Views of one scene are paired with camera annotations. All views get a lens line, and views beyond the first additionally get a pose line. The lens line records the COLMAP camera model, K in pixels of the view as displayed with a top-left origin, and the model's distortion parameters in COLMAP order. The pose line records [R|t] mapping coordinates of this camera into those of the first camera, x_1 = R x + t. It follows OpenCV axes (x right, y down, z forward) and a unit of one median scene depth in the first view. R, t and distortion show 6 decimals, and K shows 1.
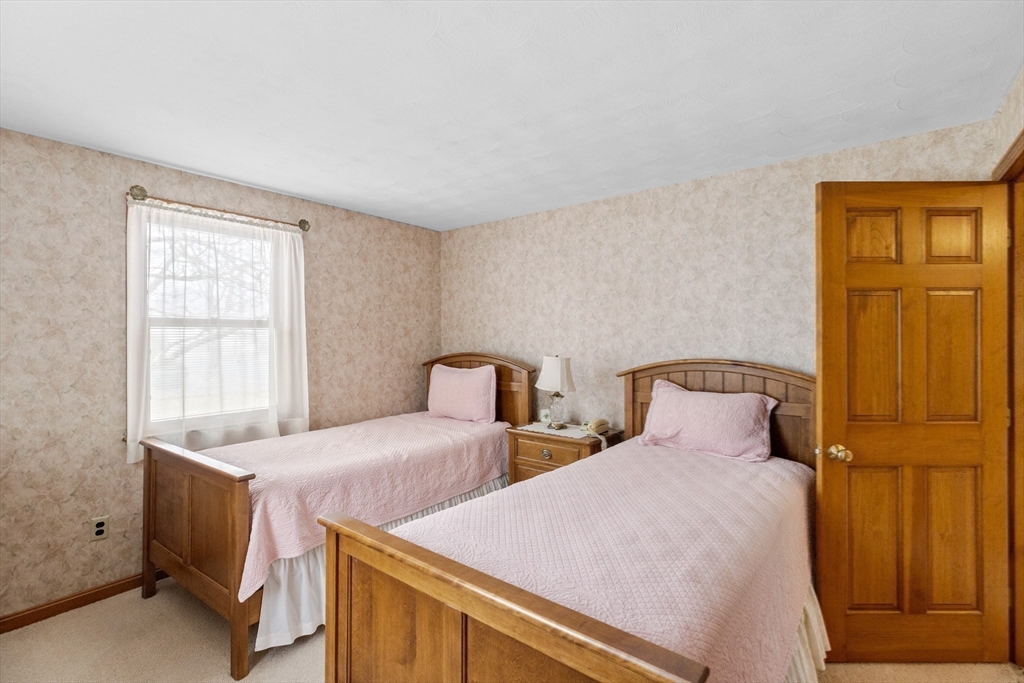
lens RADIAL K [[465.0, 0, 511.0], [0, 465.0, 344.8], [0, 0, 1]] dist [-0.008706, 0.005700]
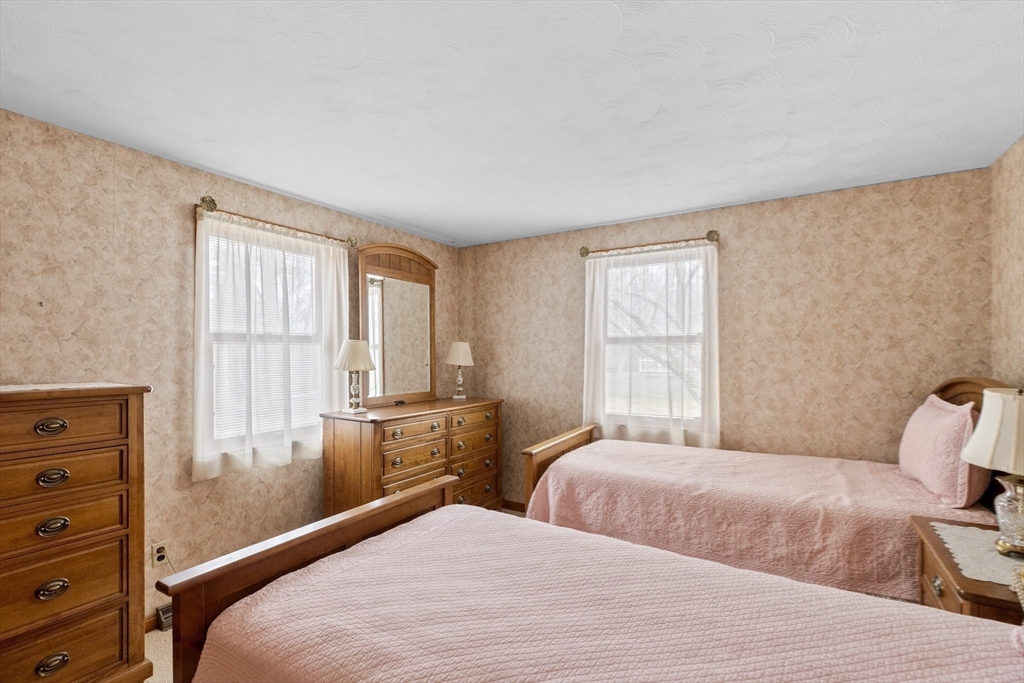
lens RADIAL K [[456.9, 0, 514.9], [0, 456.9, 365.6], [0, 0, 1]] dist [-0.000560, 0.000118]
pose [[0.137360, 0.021211, -0.990294, 0.461863], [-0.017322, 0.999669, 0.019009, 0.003228], [0.990370, 0.014543, 0.137682, 0.474242]]
